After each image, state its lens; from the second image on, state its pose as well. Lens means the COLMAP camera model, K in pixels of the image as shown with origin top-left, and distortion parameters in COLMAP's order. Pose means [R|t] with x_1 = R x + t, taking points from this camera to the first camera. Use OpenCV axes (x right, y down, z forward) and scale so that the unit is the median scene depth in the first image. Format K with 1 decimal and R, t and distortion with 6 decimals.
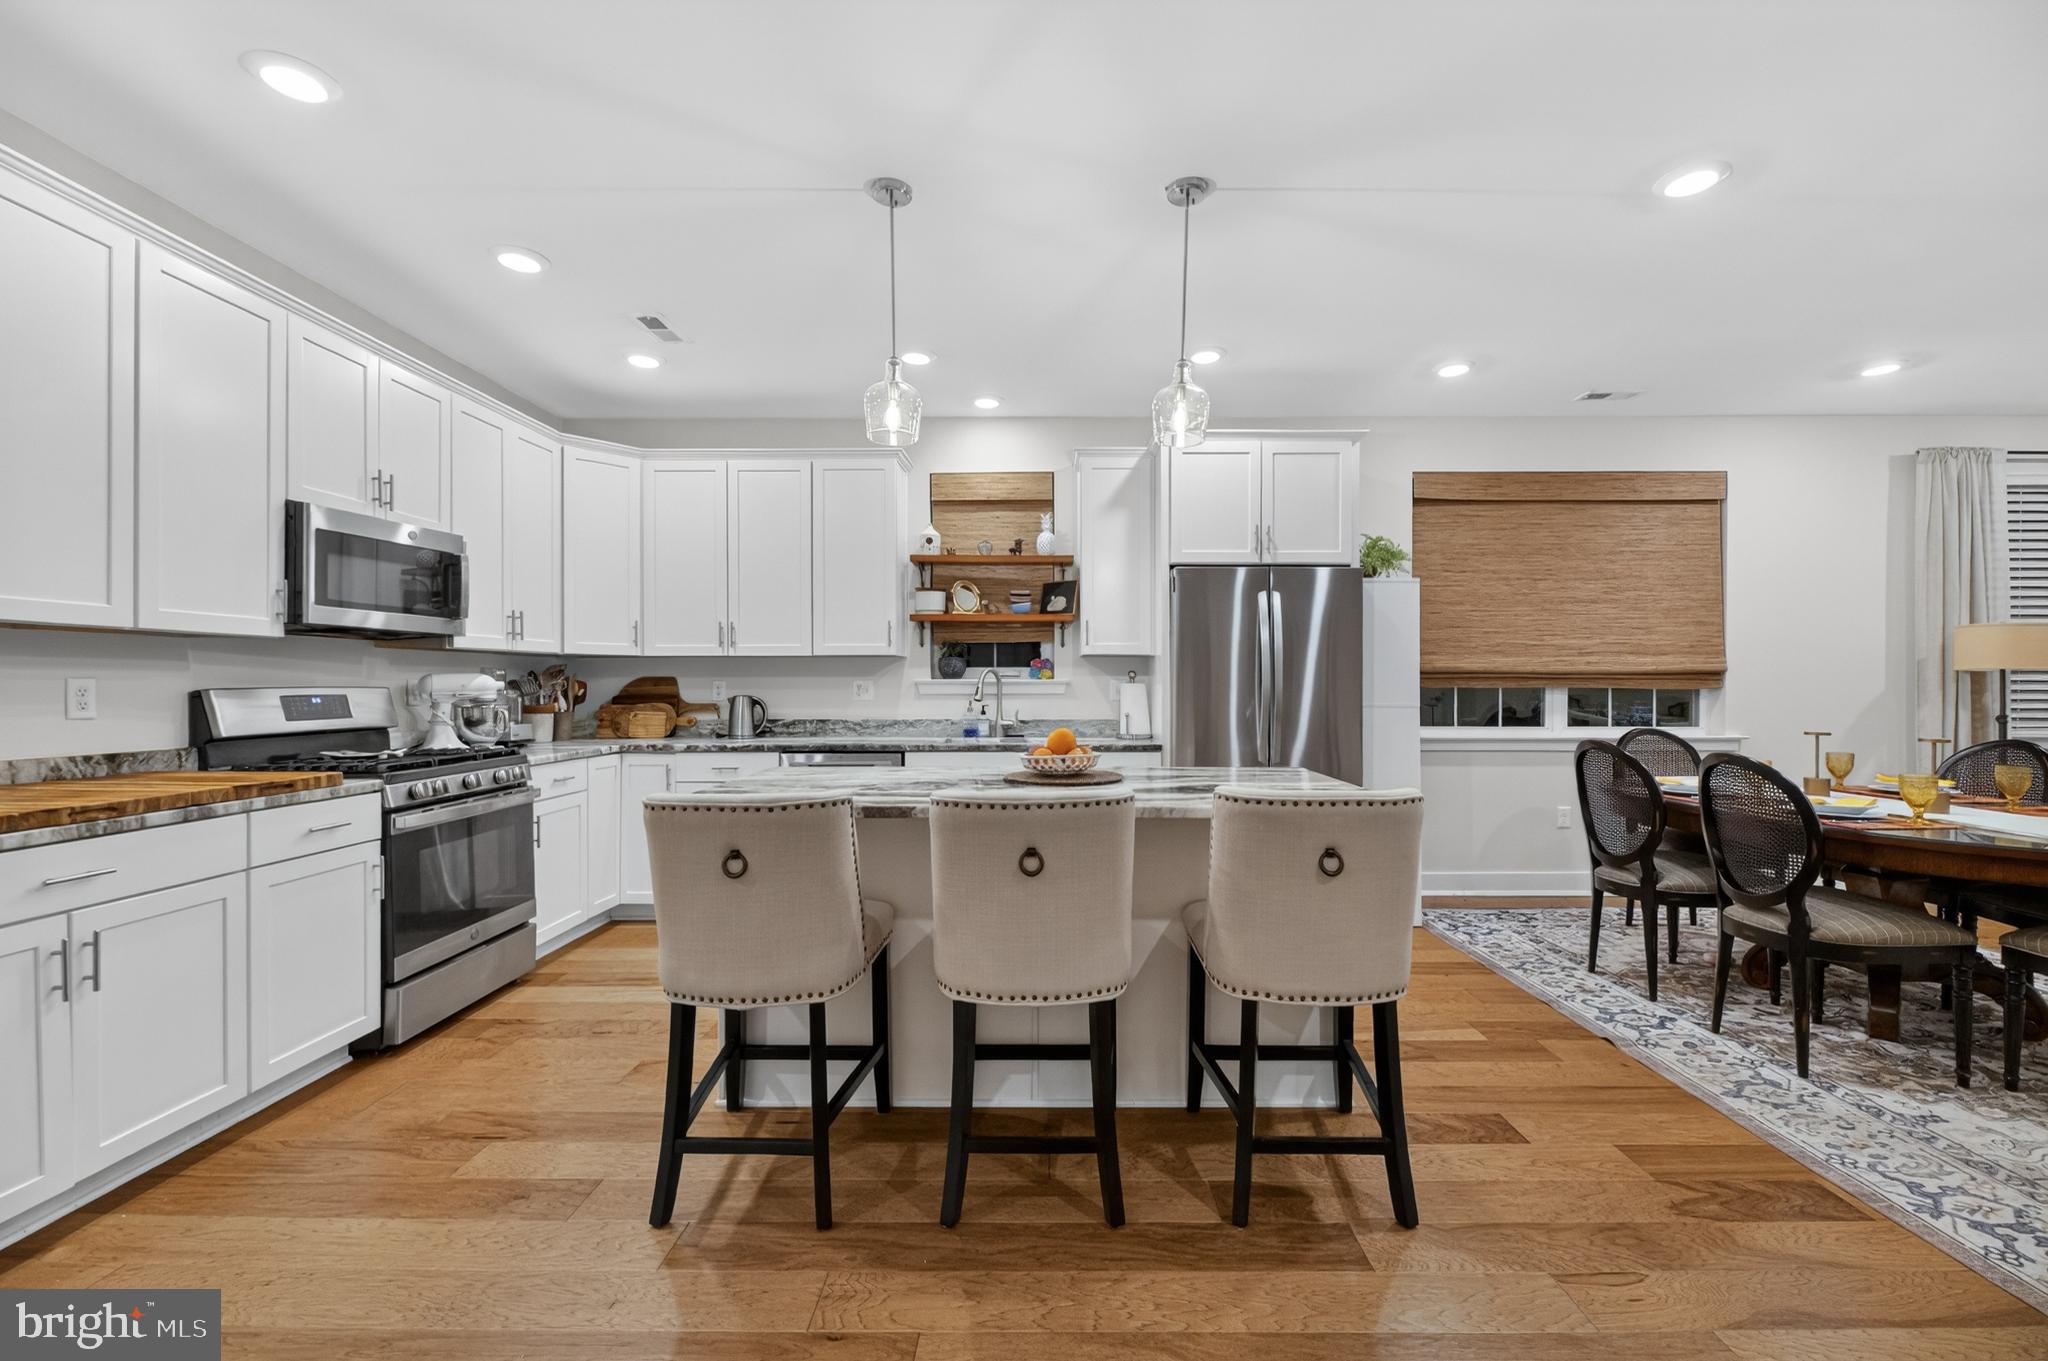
lens RADIAL K [[844.4, 0, 1034.8], [0, 844.4, 688.0], [0, 0, 1]] dist [-0.000617, -0.001850]
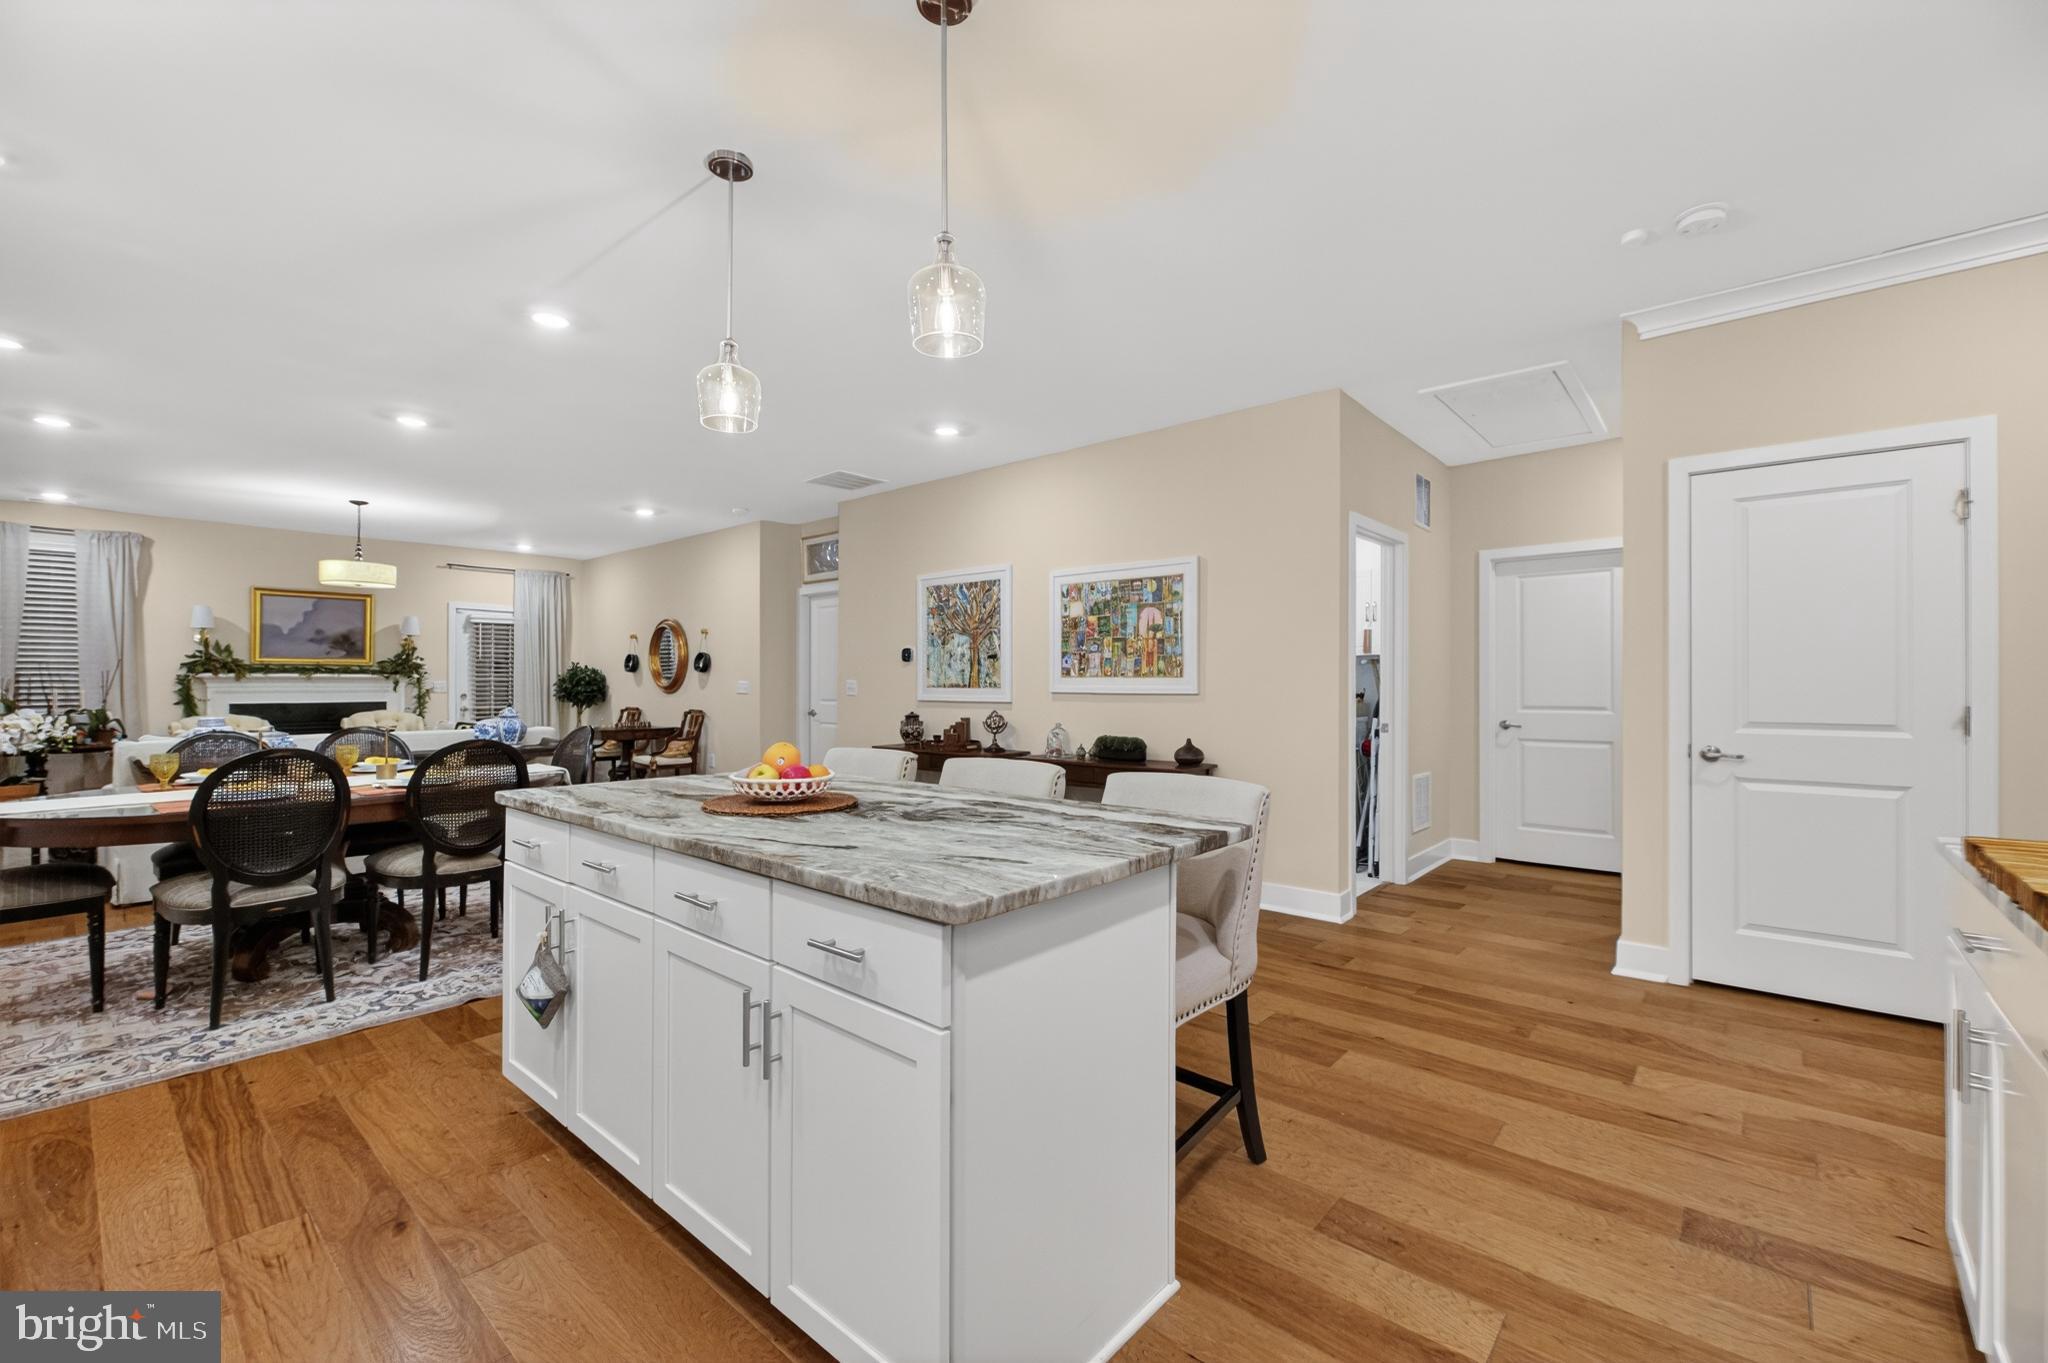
lens RADIAL K [[844.4, 0, 1036.8], [0, 844.4, 677.6], [0, 0, 1]] dist [-0.000617, -0.001850]
pose [[-0.761467, 0.001368, 0.648202, -0.417730], [0.000916, 0.999999, -0.001034, -0.007797], [-0.648203, -0.000194, -0.761468, 0.923116]]
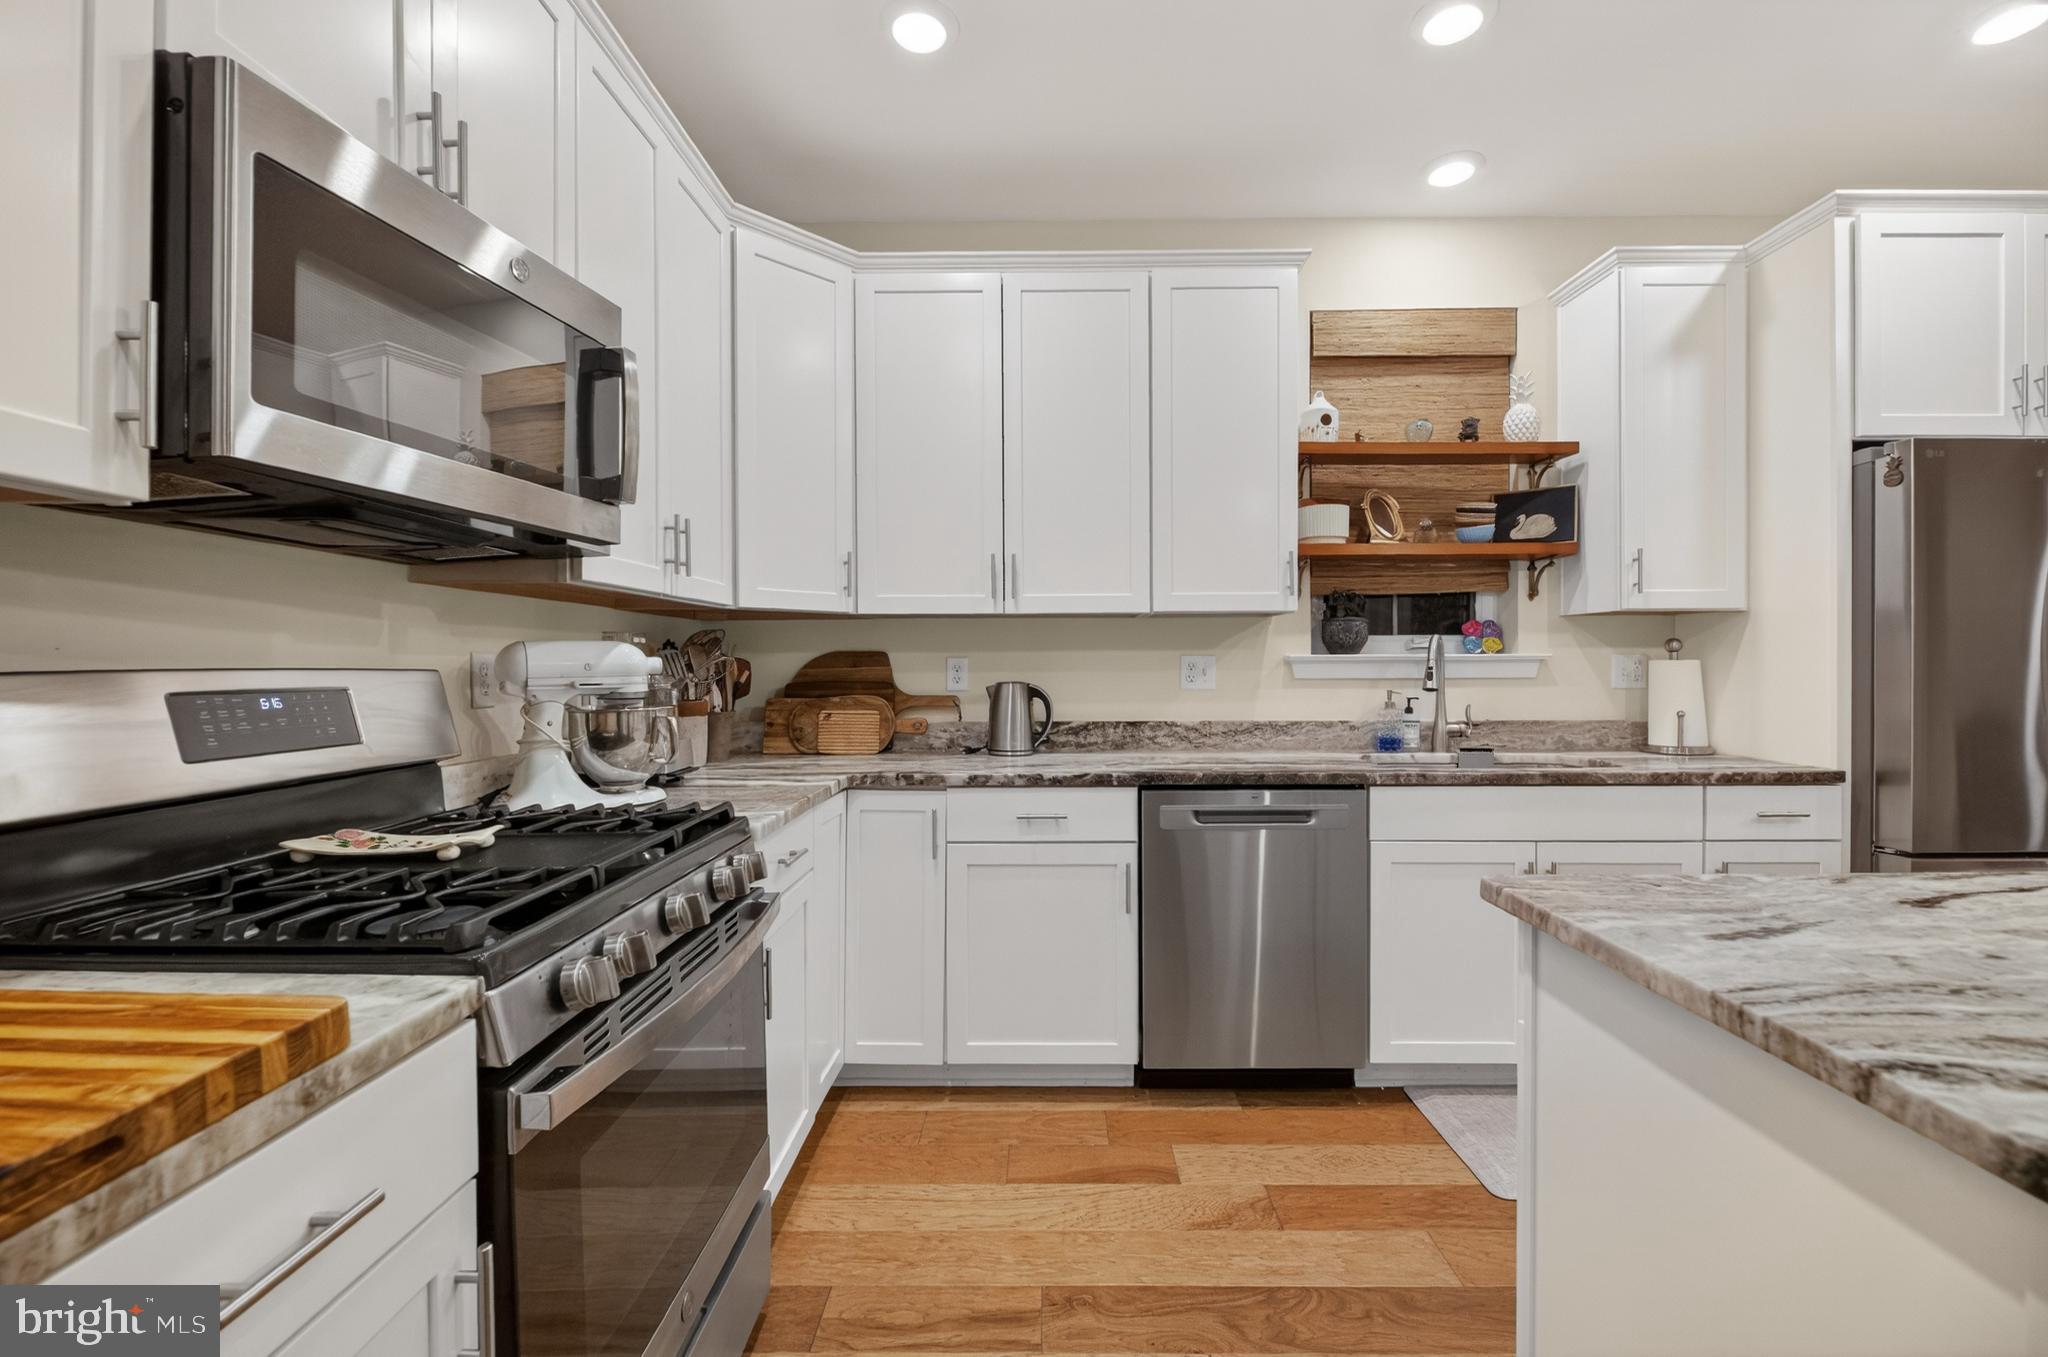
lens RADIAL K [[844.4, 0, 1020.0], [0, 844.4, 672.6], [0, 0, 1]] dist [-0.000617, -0.001850]
pose [[0.999995, -0.003146, -0.000784, -0.373177], [0.003149, 0.999991, 0.002812, 0.000712], [0.000775, -0.002814, 0.999996, 0.450252]]
